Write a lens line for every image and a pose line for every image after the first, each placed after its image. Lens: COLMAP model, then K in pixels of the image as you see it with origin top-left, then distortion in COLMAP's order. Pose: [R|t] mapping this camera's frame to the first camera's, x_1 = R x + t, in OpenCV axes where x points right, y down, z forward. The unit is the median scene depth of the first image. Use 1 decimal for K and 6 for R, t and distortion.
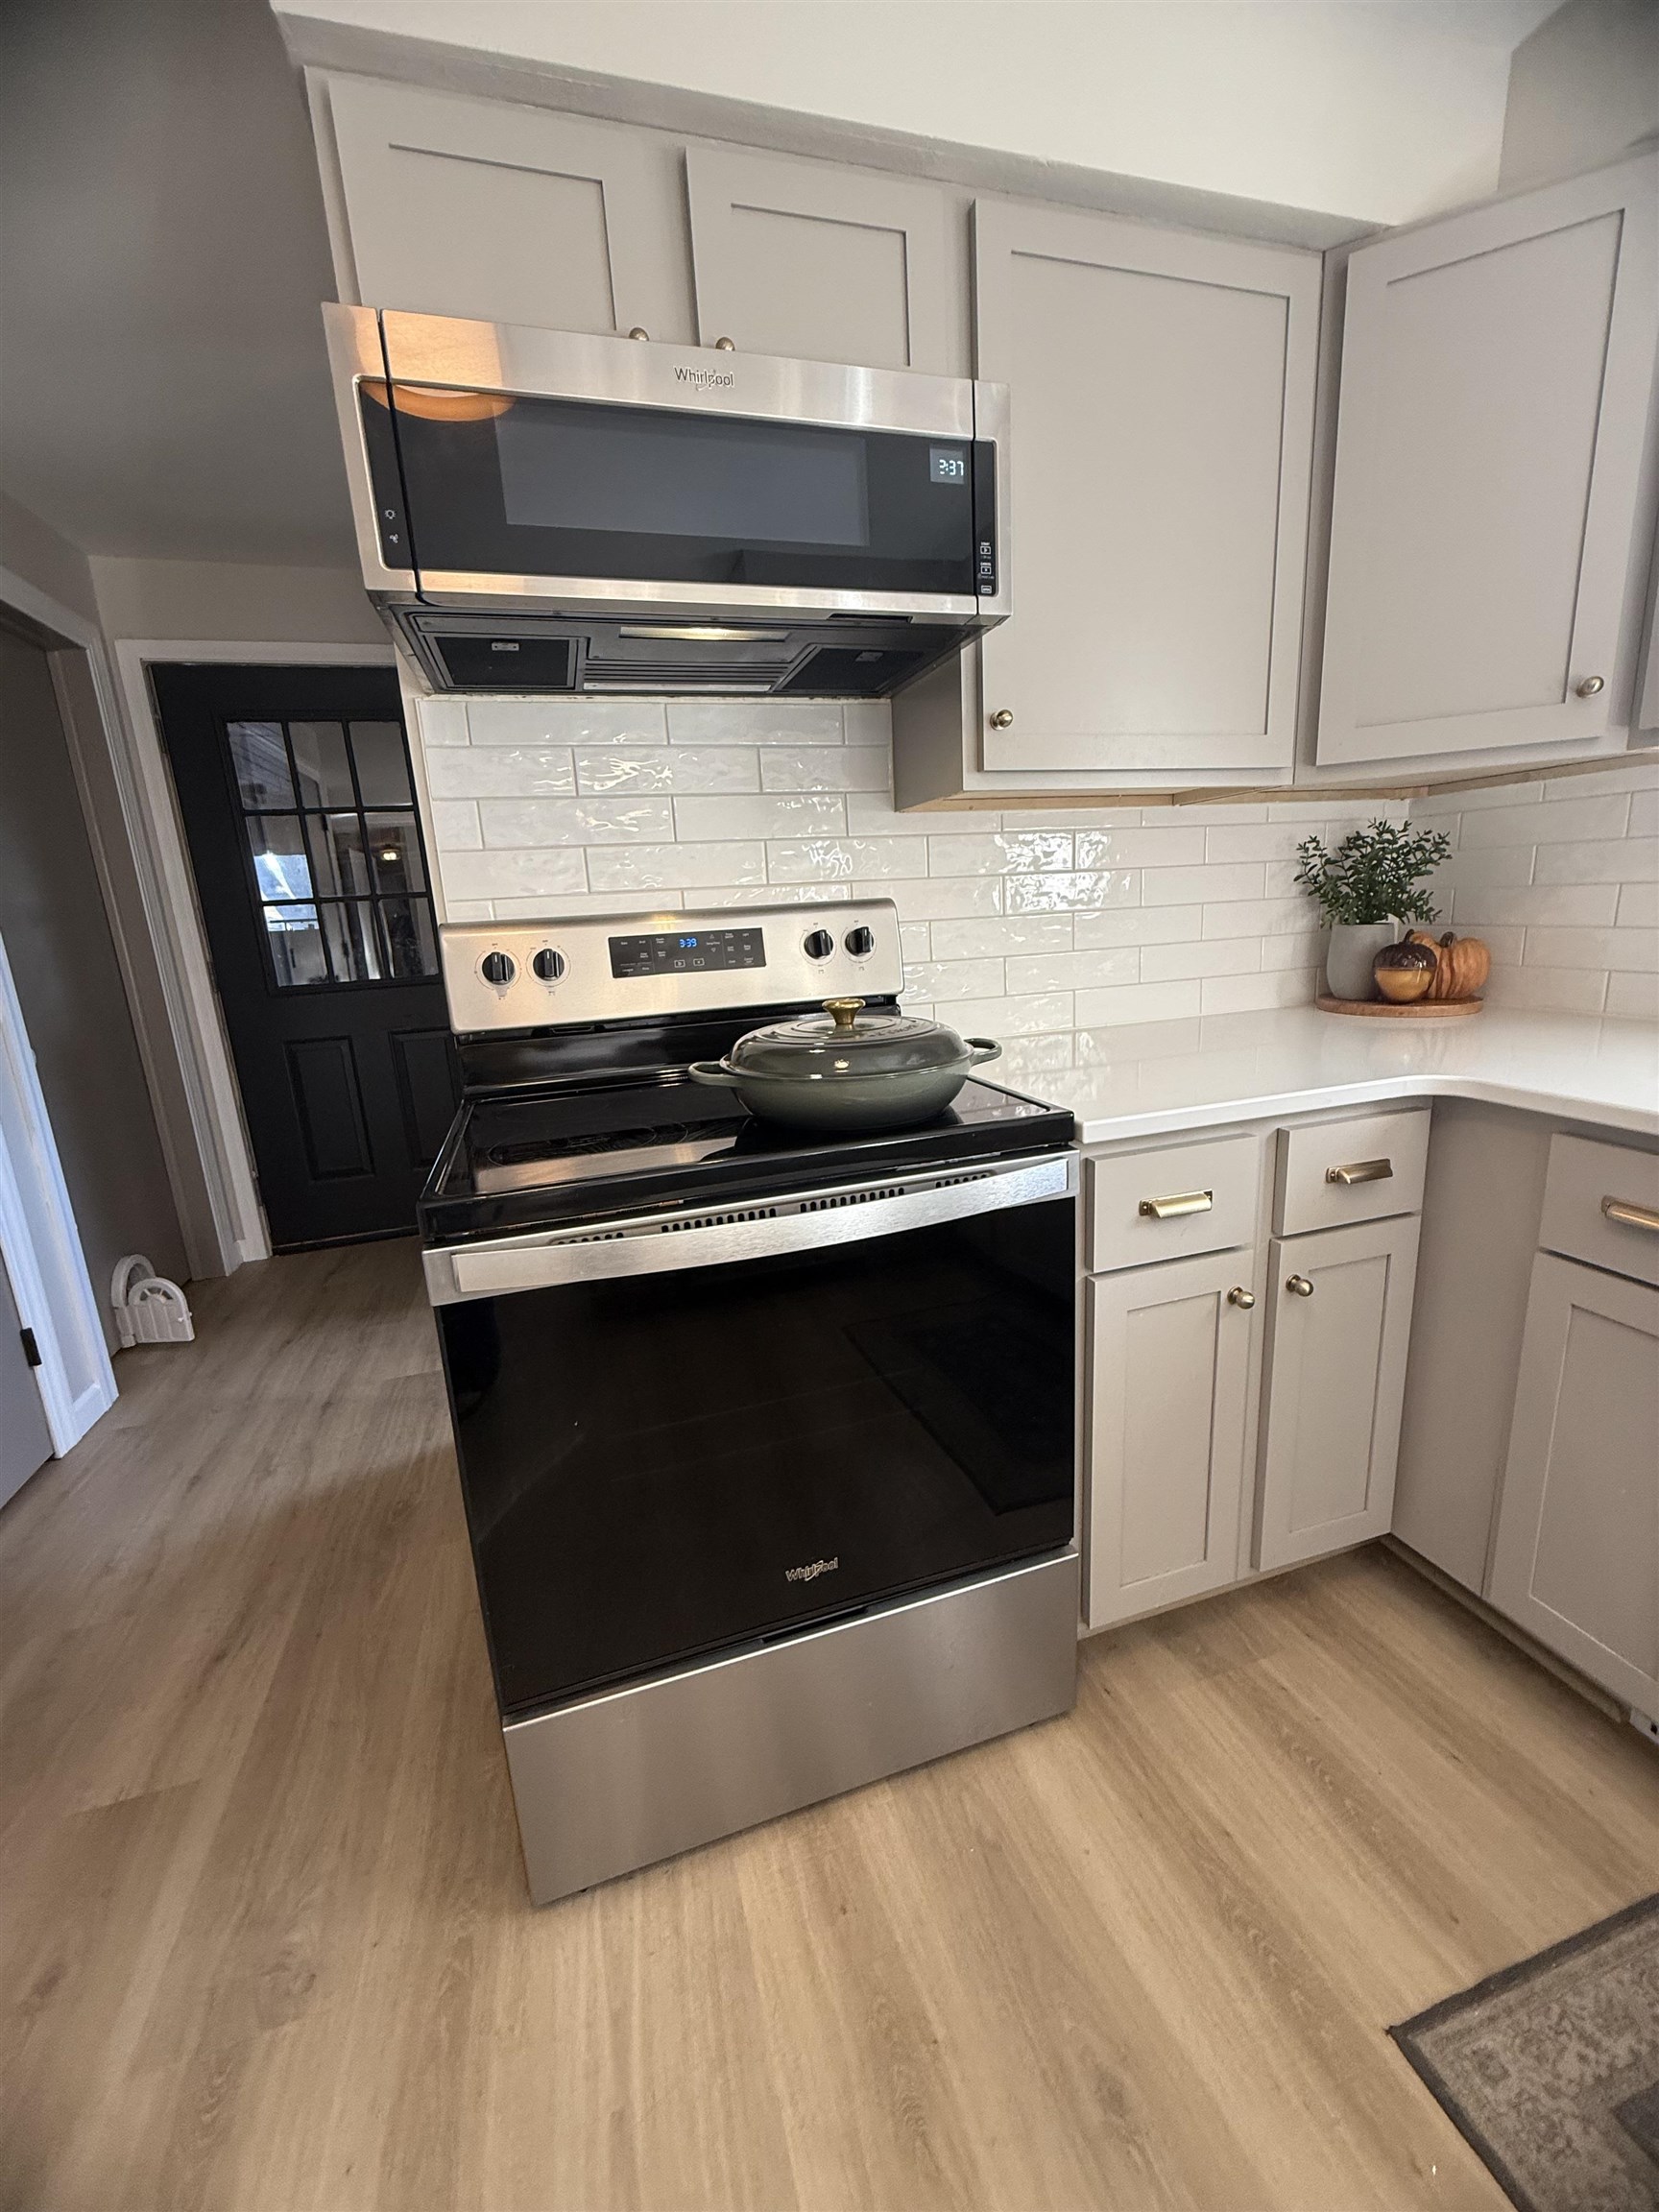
lens RADIAL K [[878.1, 0, 832.0], [0, 878.1, 1093.5], [0, 0, 1]] dist [-0.000460, 0.000366]
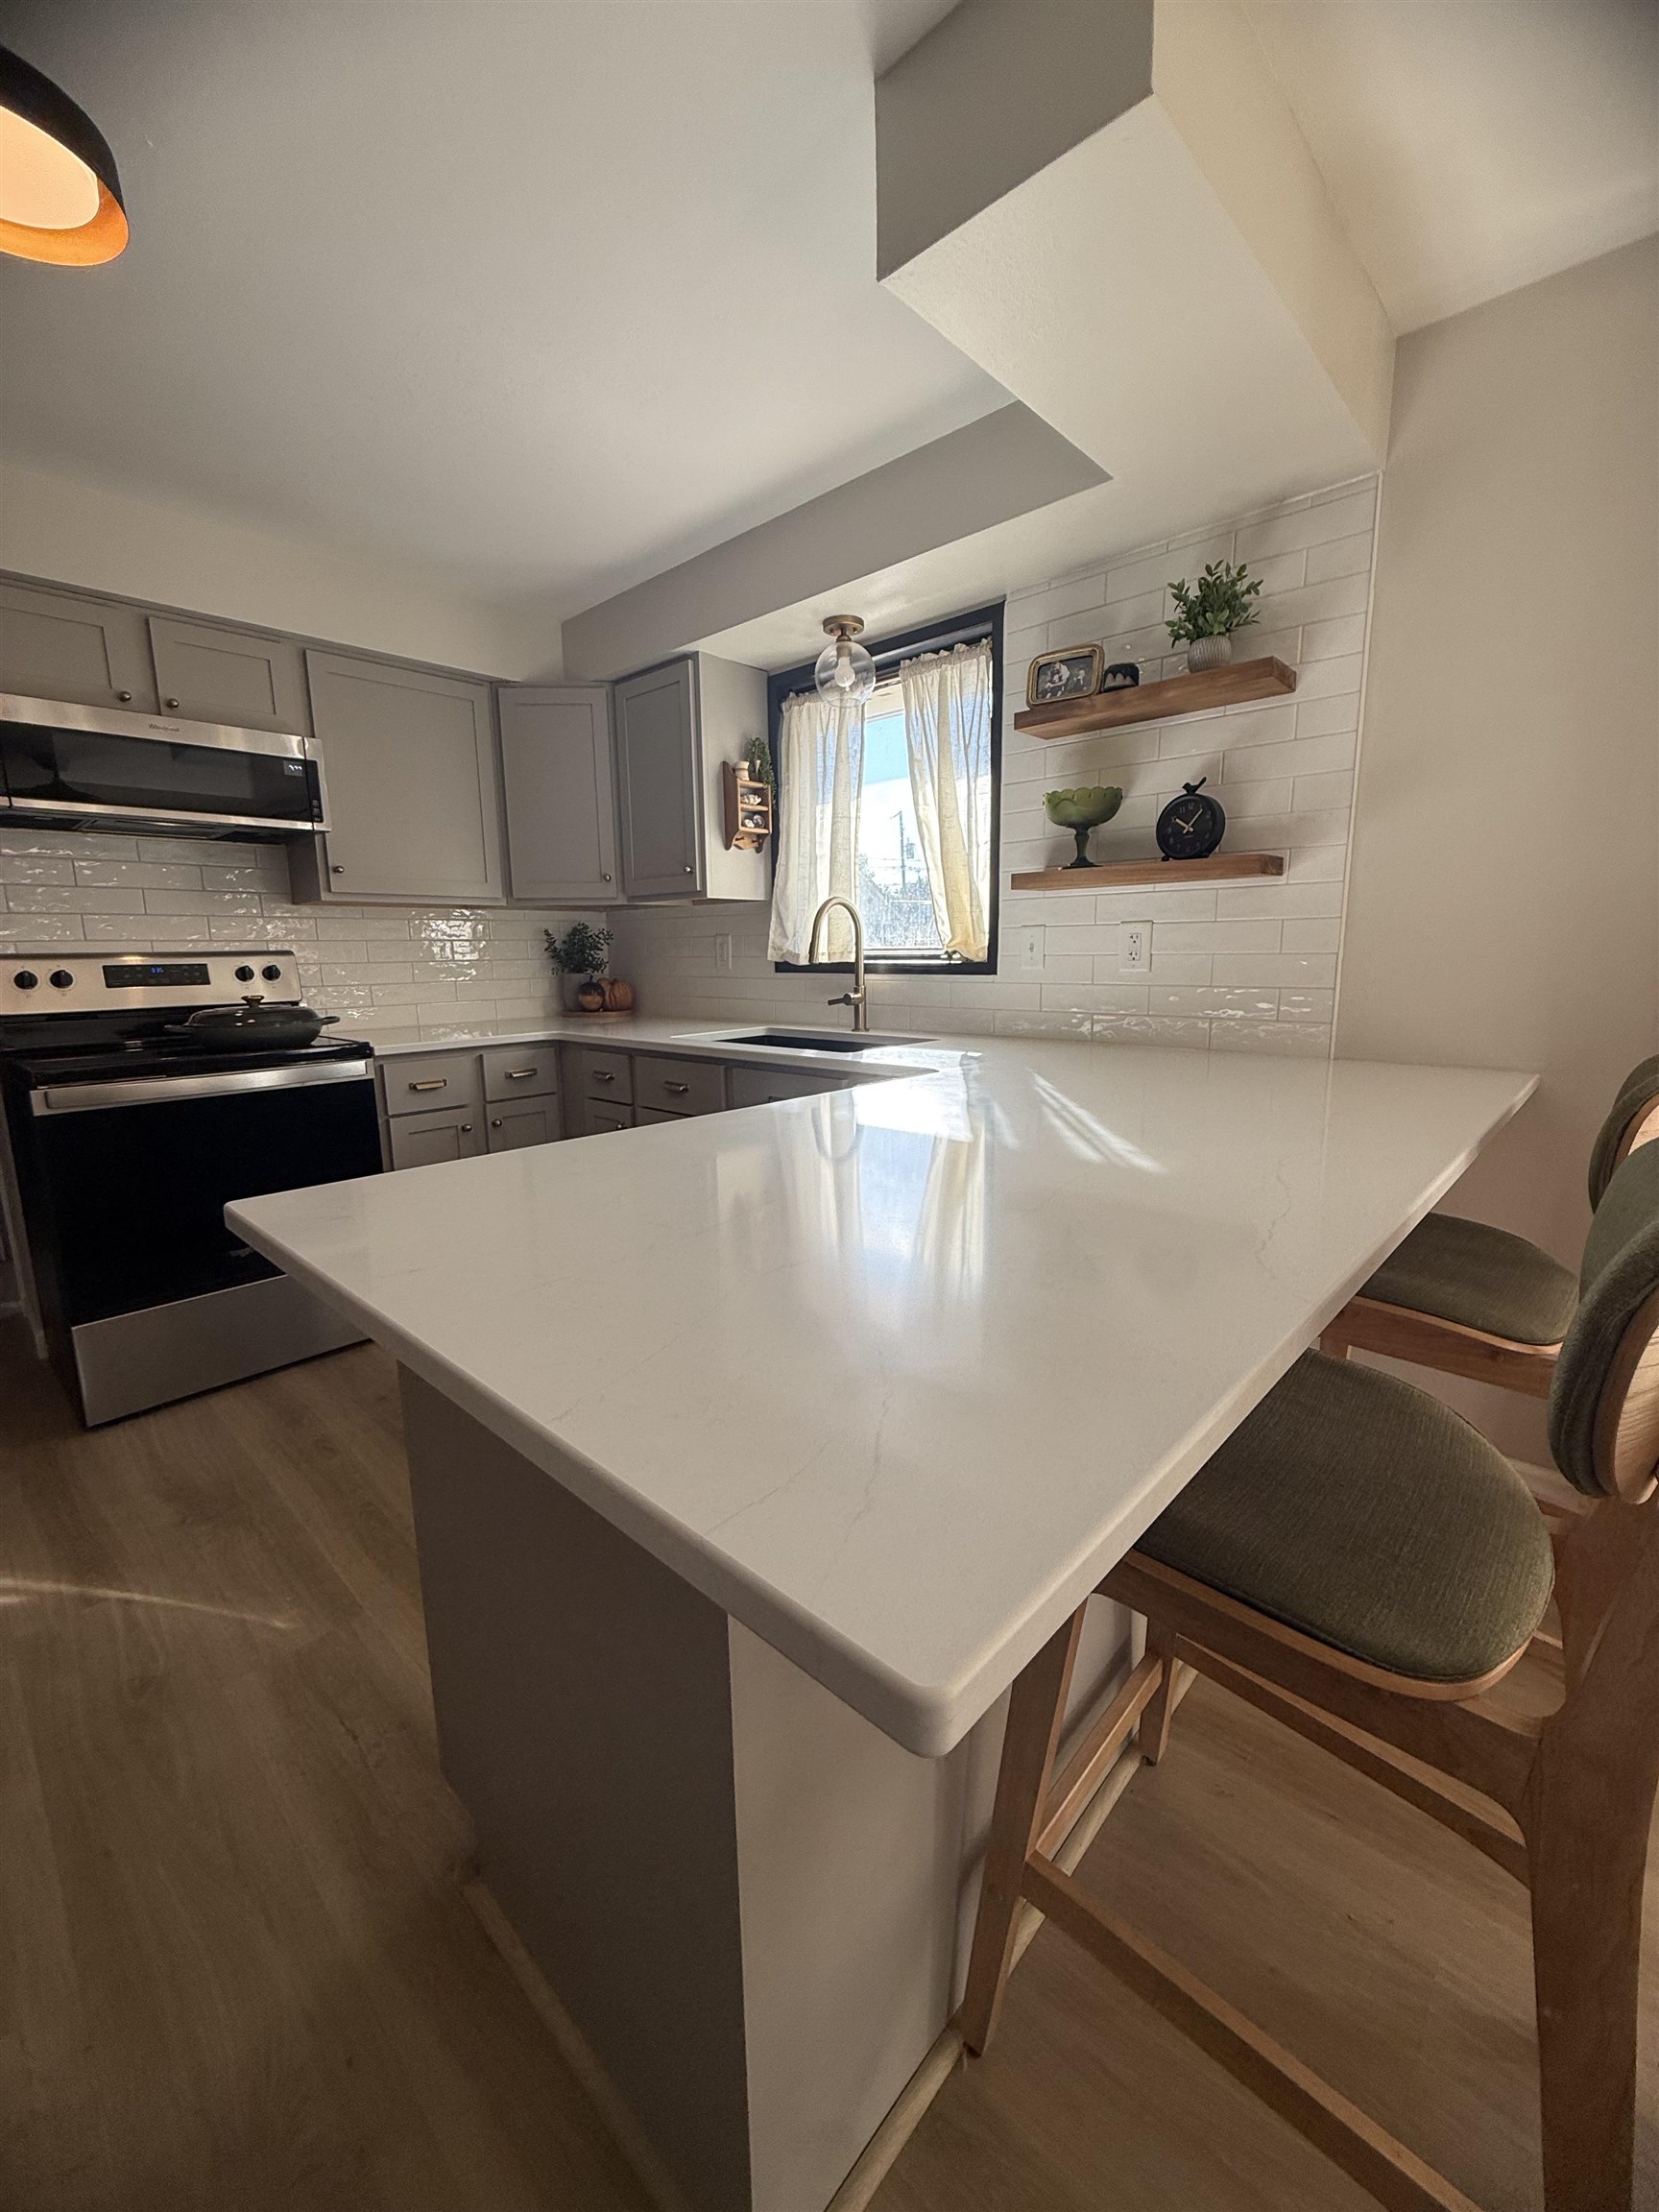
lens RADIAL K [[878.1, 0, 832.0], [0, 878.1, 1093.5], [0, 0, 1]] dist [-0.000460, 0.000366]
pose [[0.865263, -0.041414, 0.499605, 0.138999], [0.077246, 0.995694, -0.051245, 0.312143], [-0.495332, 0.082933, 0.864736, -1.367545]]
